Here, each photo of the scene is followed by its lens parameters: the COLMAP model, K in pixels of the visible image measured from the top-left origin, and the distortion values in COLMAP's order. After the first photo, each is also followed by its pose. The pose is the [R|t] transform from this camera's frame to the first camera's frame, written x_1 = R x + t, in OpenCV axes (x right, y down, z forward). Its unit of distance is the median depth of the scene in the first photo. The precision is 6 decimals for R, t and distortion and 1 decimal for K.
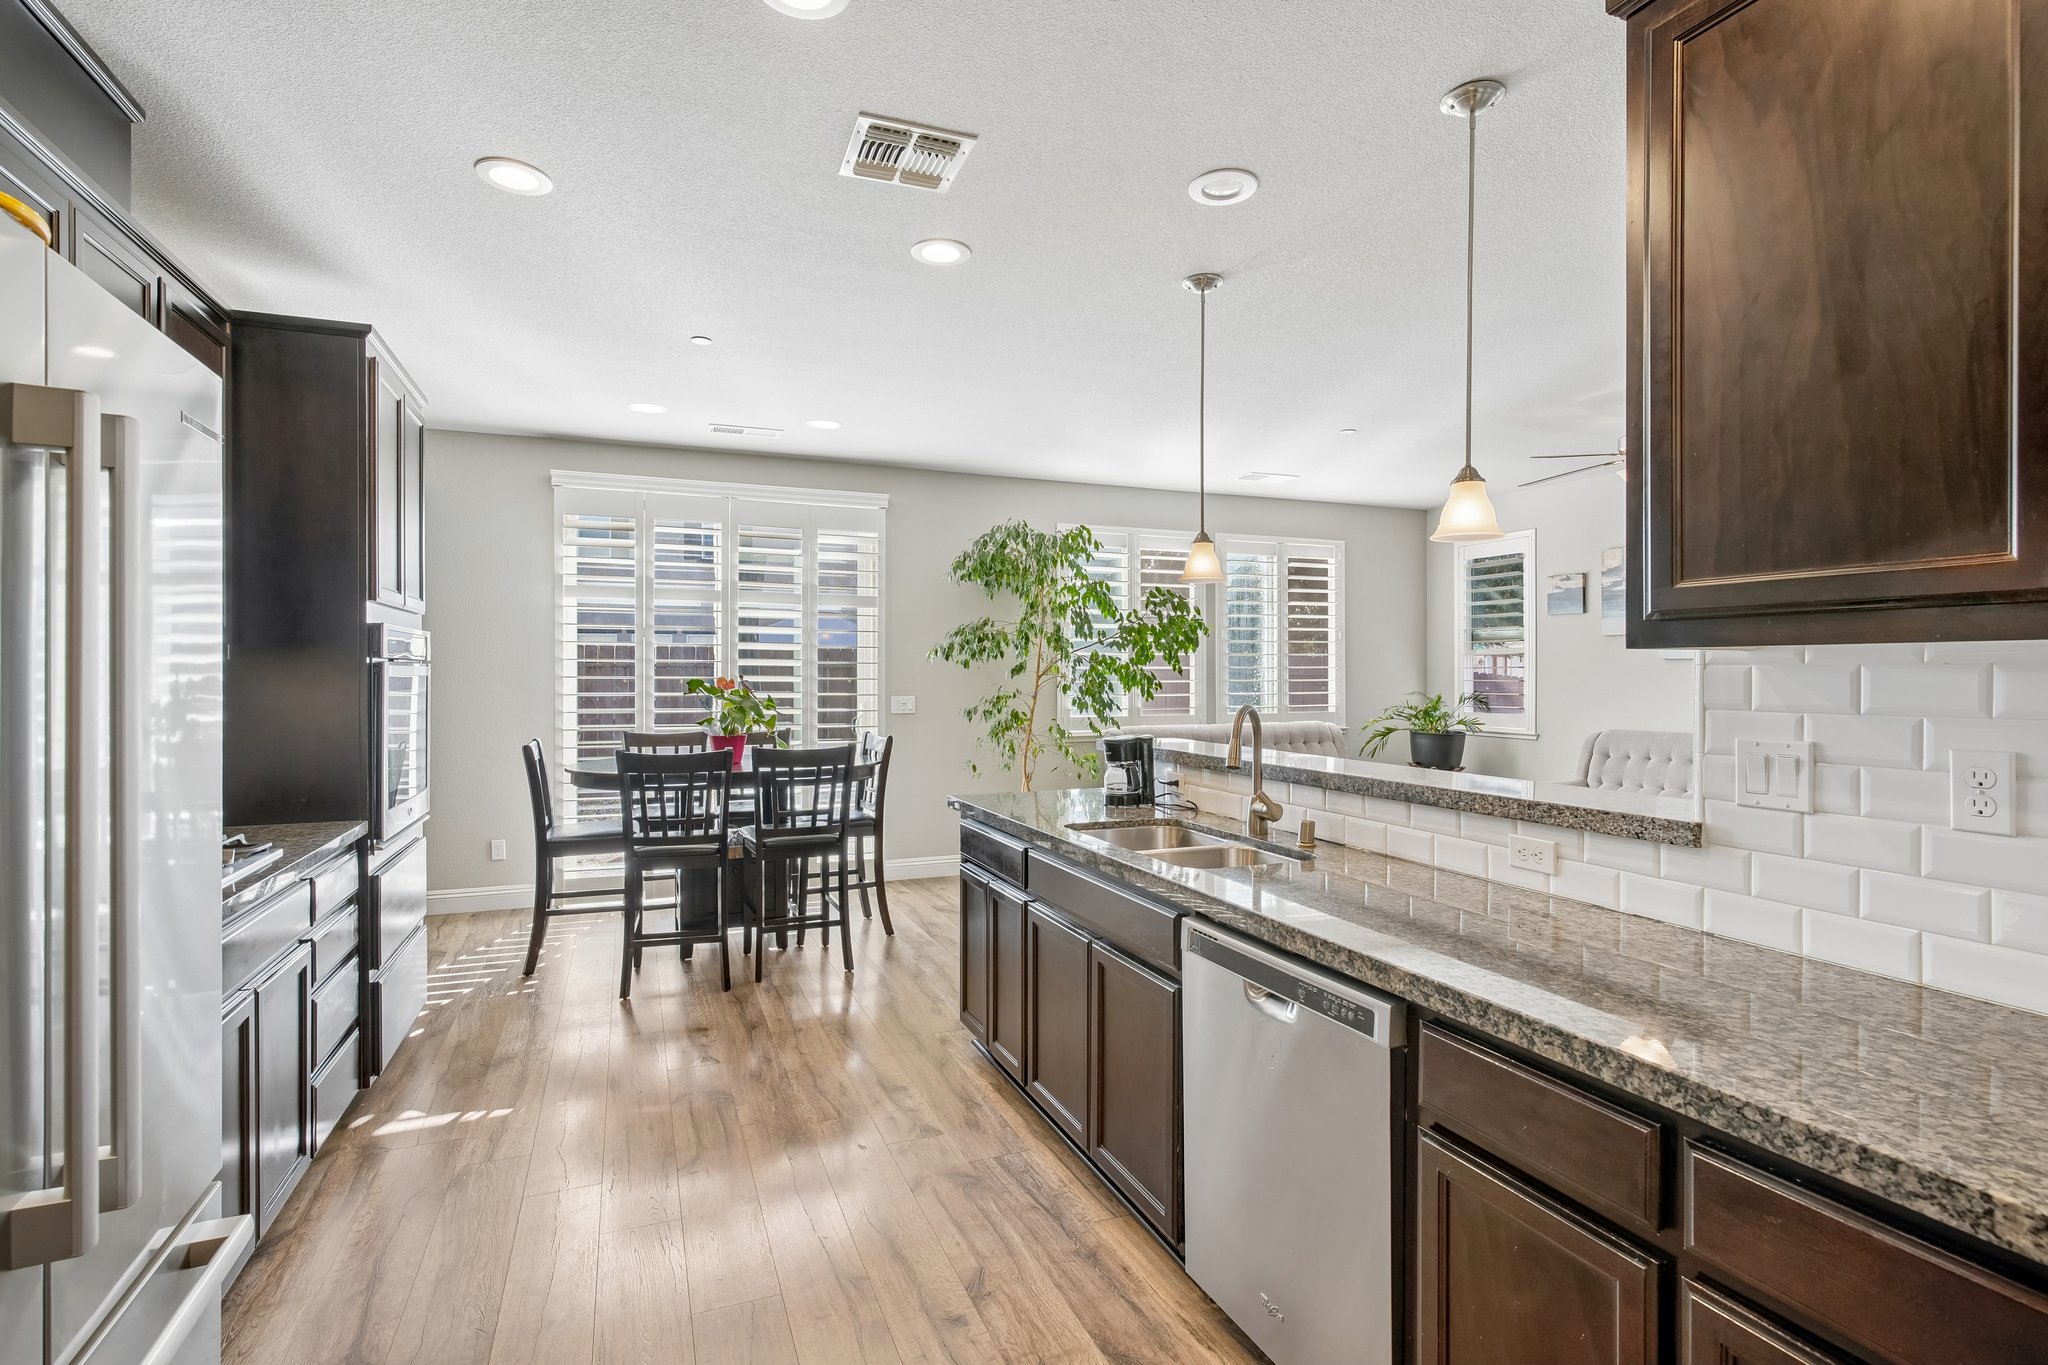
lens RADIAL K [[994.3, 0, 1024.0], [0, 994.3, 682.5], [0, 0, 1]] dist [0.001248, 0.000265]
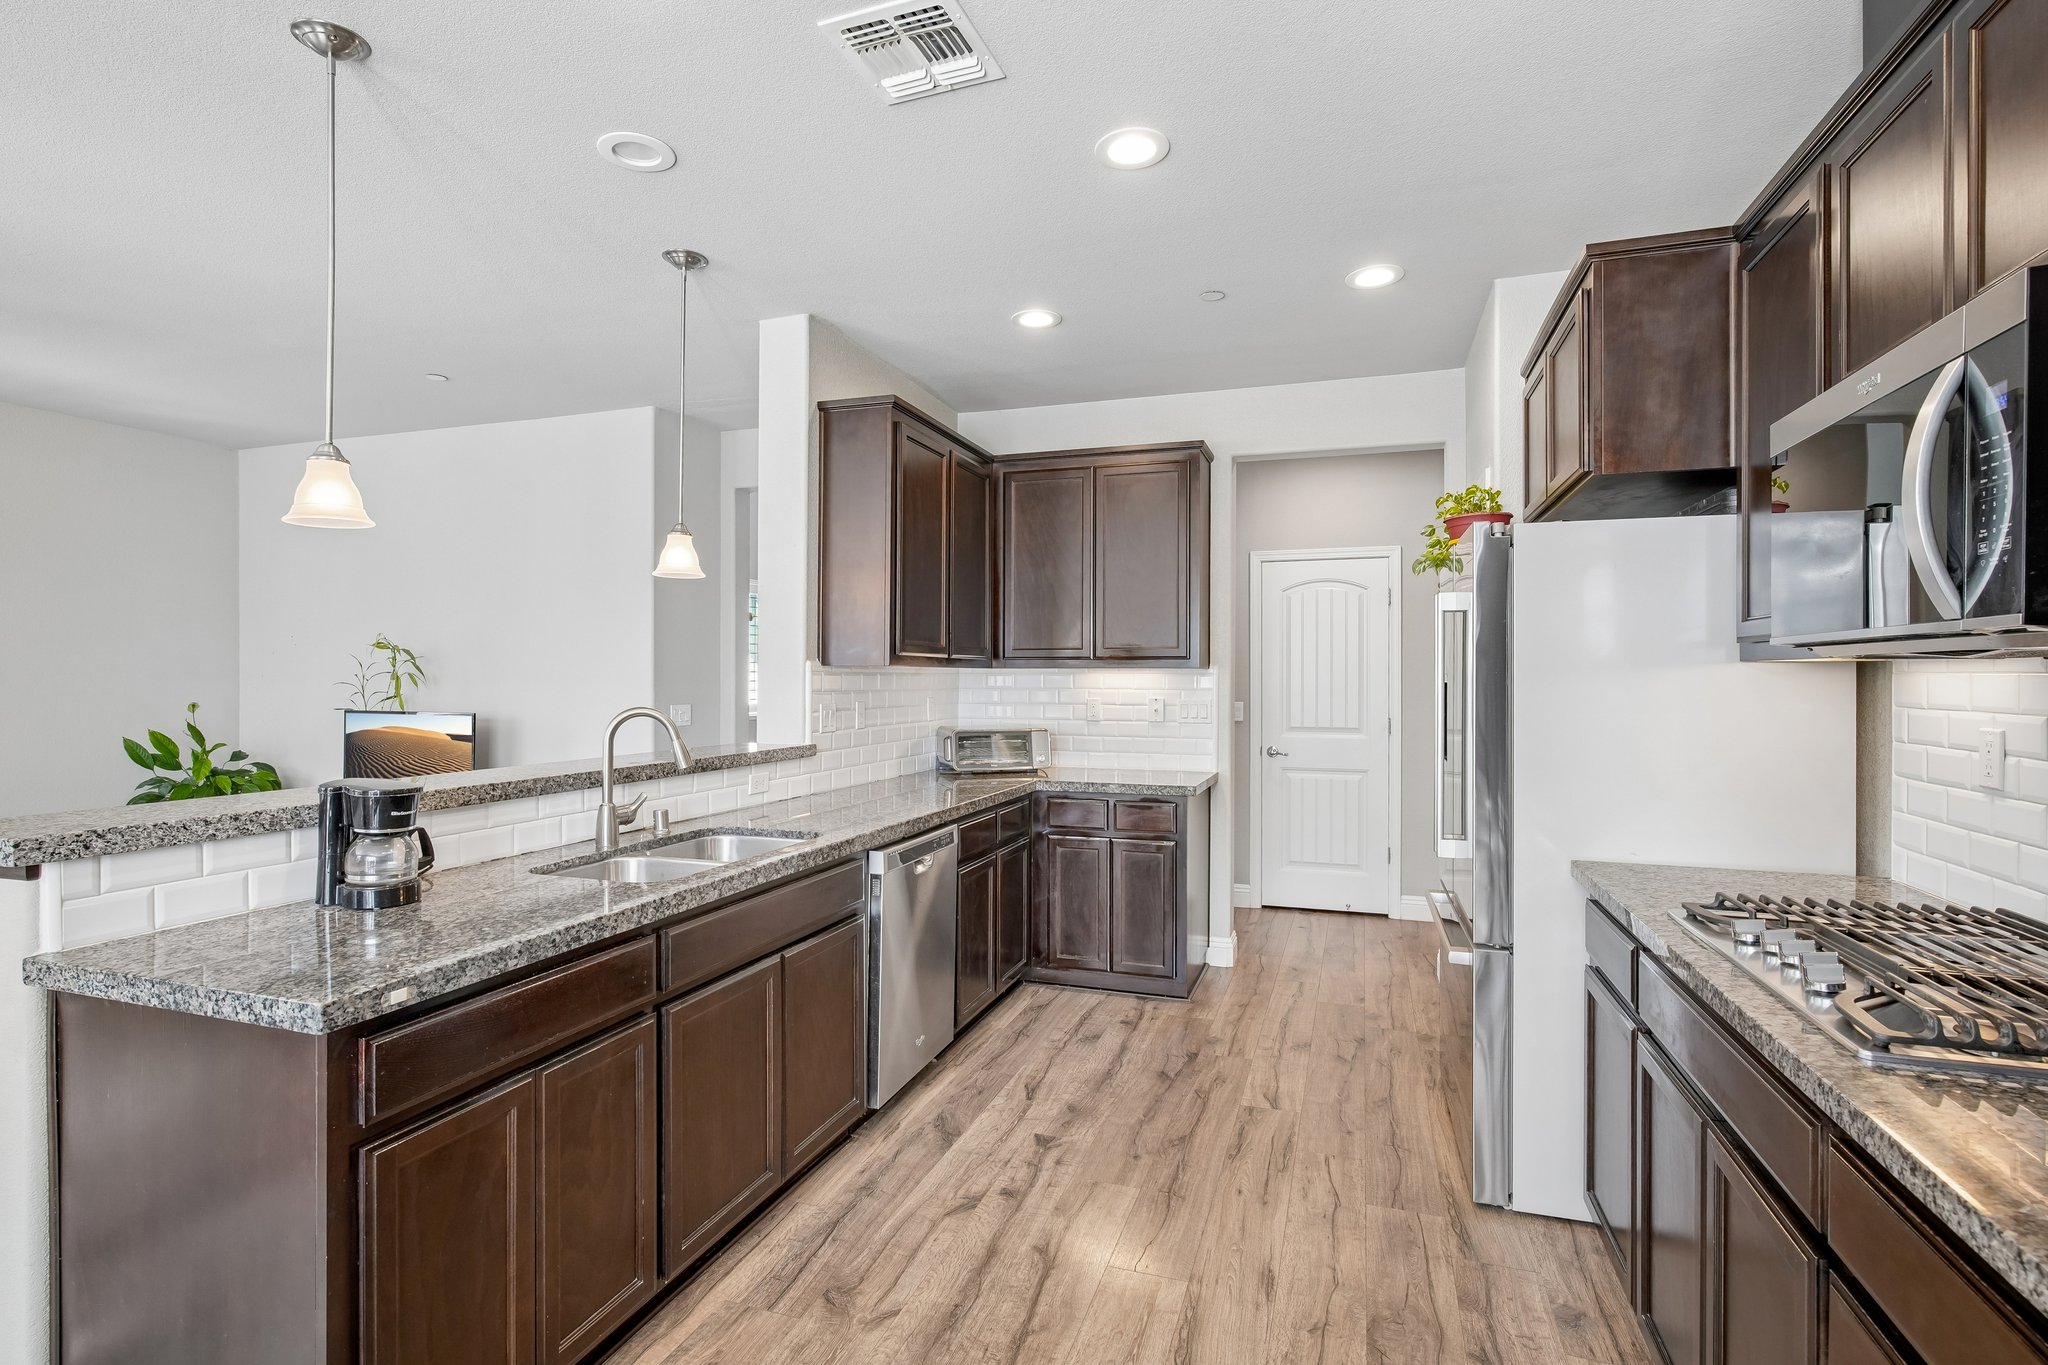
lens RADIAL K [[994.3, 0, 1024.0], [0, 994.3, 682.5], [0, 0, 1]] dist [0.001248, 0.000265]
pose [[-0.762992, -0.003006, 0.646401, -0.841702], [0.002357, 0.999970, 0.007432, -0.008106], [-0.646403, 0.007194, -0.762962, 1.832798]]
